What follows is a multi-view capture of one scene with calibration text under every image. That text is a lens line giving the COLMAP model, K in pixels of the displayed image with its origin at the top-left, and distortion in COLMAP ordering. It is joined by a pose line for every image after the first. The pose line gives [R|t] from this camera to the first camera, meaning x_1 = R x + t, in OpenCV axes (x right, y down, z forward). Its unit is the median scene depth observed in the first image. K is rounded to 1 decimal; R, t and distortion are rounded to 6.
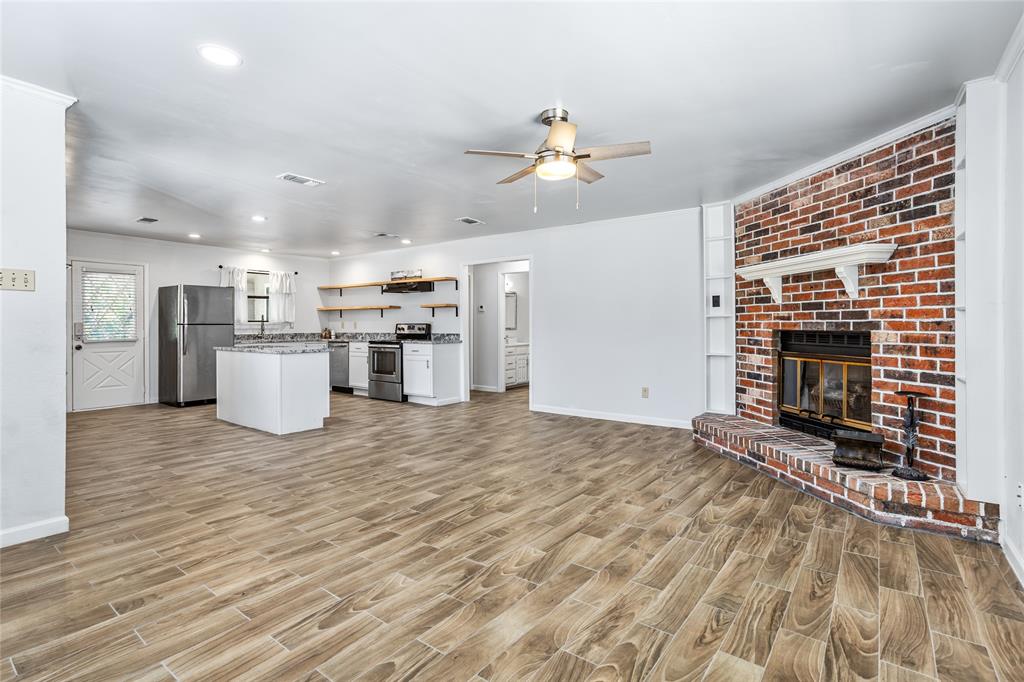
lens RADIAL K [[496.6, 0, 513.4], [0, 496.6, 320.3], [0, 0, 1]] dist [-0.060419, 0.034261]
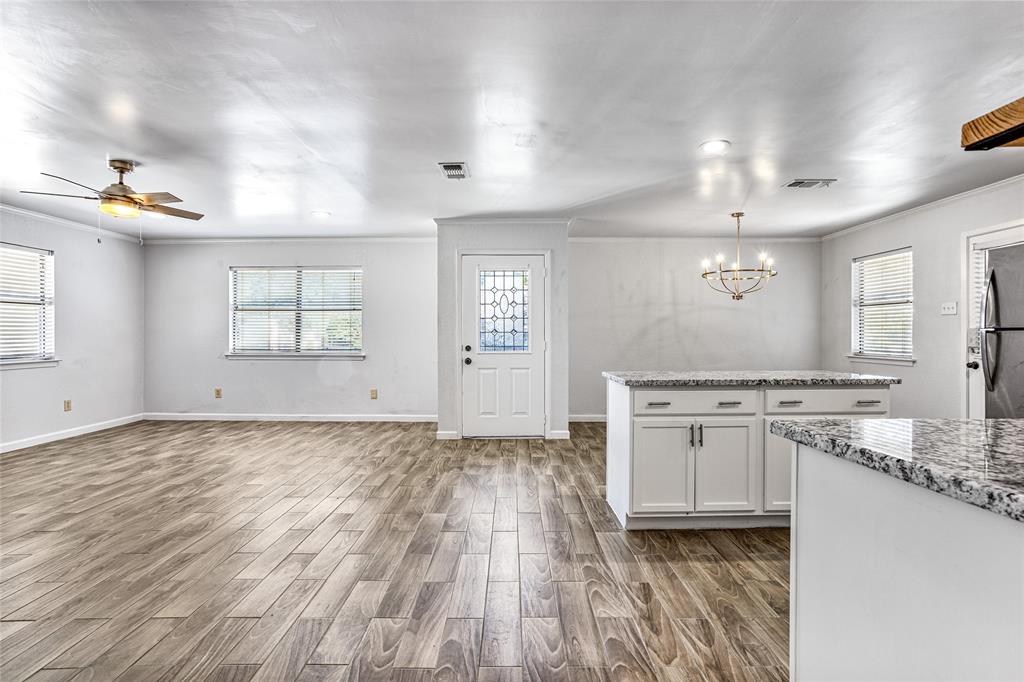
lens RADIAL K [[495.2, 0, 512.0], [0, 495.2, 341.0], [0, 0, 1]] dist [-0.050951, 0.033870]
pose [[-0.803025, 0.009747, -0.595866, 0.010198], [0.009868, 0.999947, 0.003059, 0.012443], [0.595864, -0.003424, -0.803078, 1.026291]]
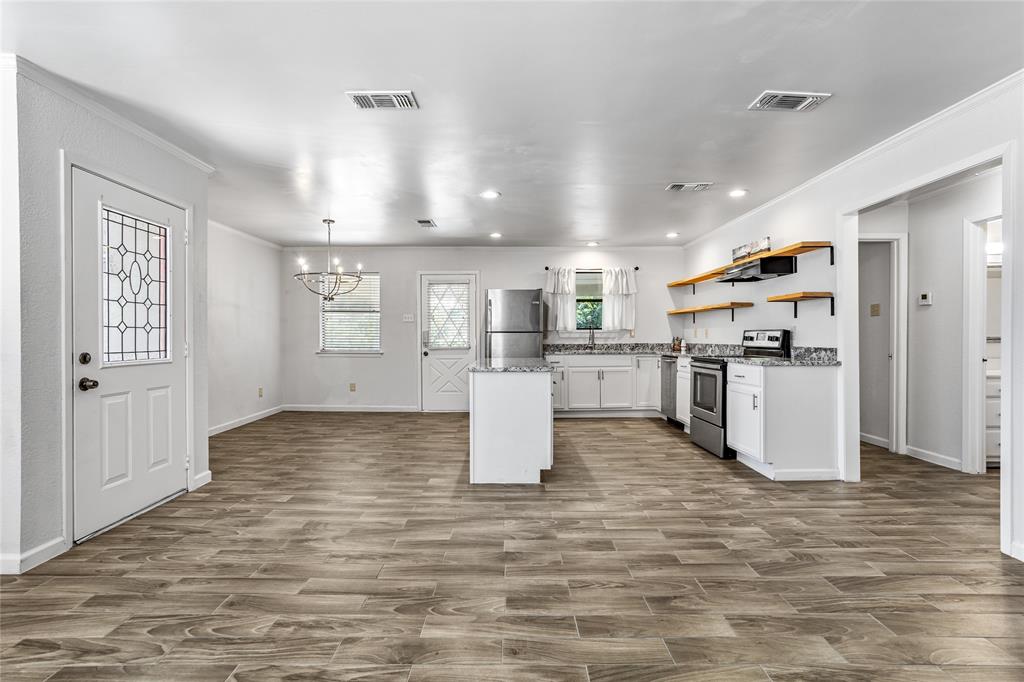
lens RADIAL K [[495.2, 0, 512.0], [0, 495.2, 341.0], [0, 0, 1]] dist [-0.050951, 0.033870]
pose [[0.599121, 0.009558, -0.800602, 0.097991], [0.007539, 0.999817, 0.017578, 0.008109], [0.800623, -0.016567, 0.598939, 0.432796]]
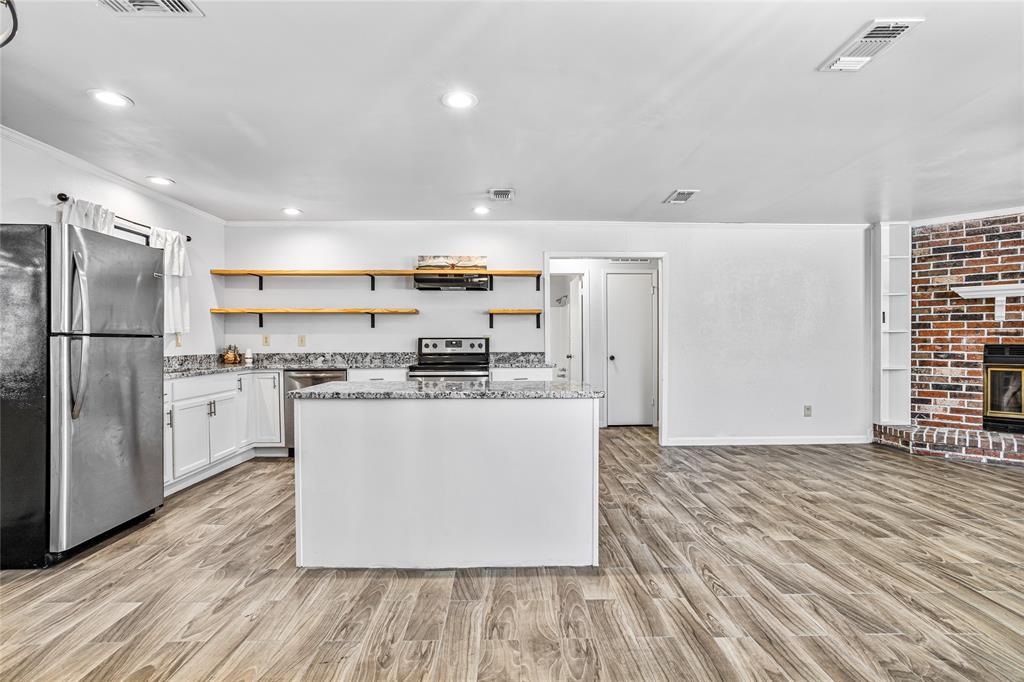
lens RADIAL K [[495.2, 0, 512.0], [0, 495.2, 341.0], [0, 0, 1]] dist [-0.050951, 0.033870]
pose [[0.790698, 0.002335, 0.612202, -0.594031], [-0.006515, 0.999968, 0.004600, 0.008266], [-0.612172, -0.007626, 0.790688, 0.473512]]
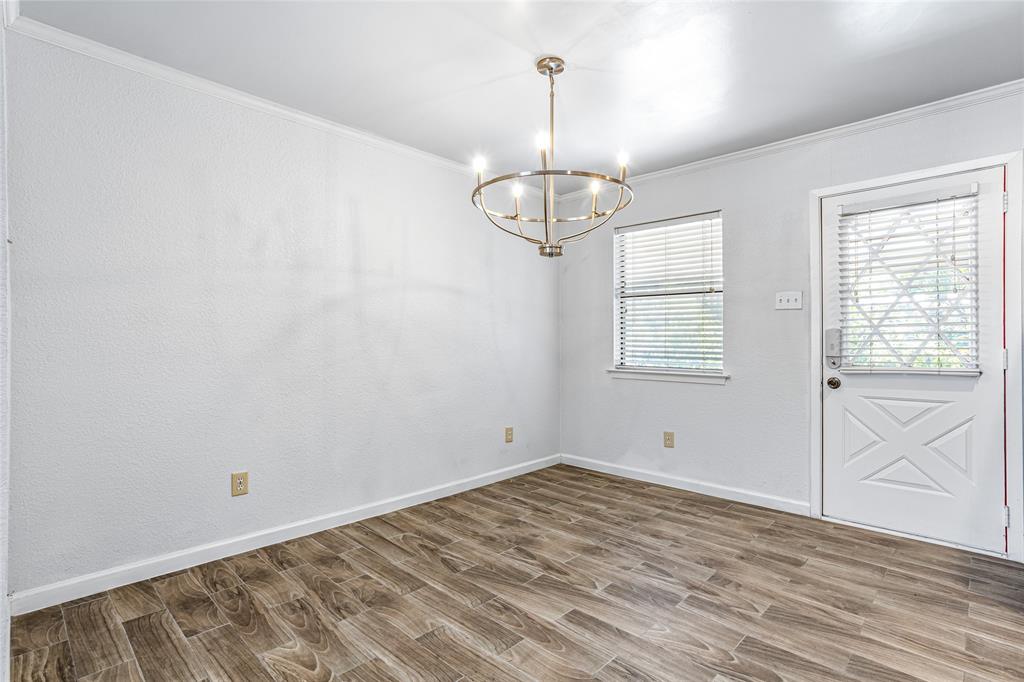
lens RADIAL K [[495.2, 0, 512.0], [0, 495.2, 341.0], [0, 0, 1]] dist [-0.050951, 0.033870]
pose [[-0.117427, -0.000282, -0.993081, -0.356497], [0.008997, 0.999959, -0.001348, 0.012246], [0.993041, -0.009094, -0.117420, 0.665478]]
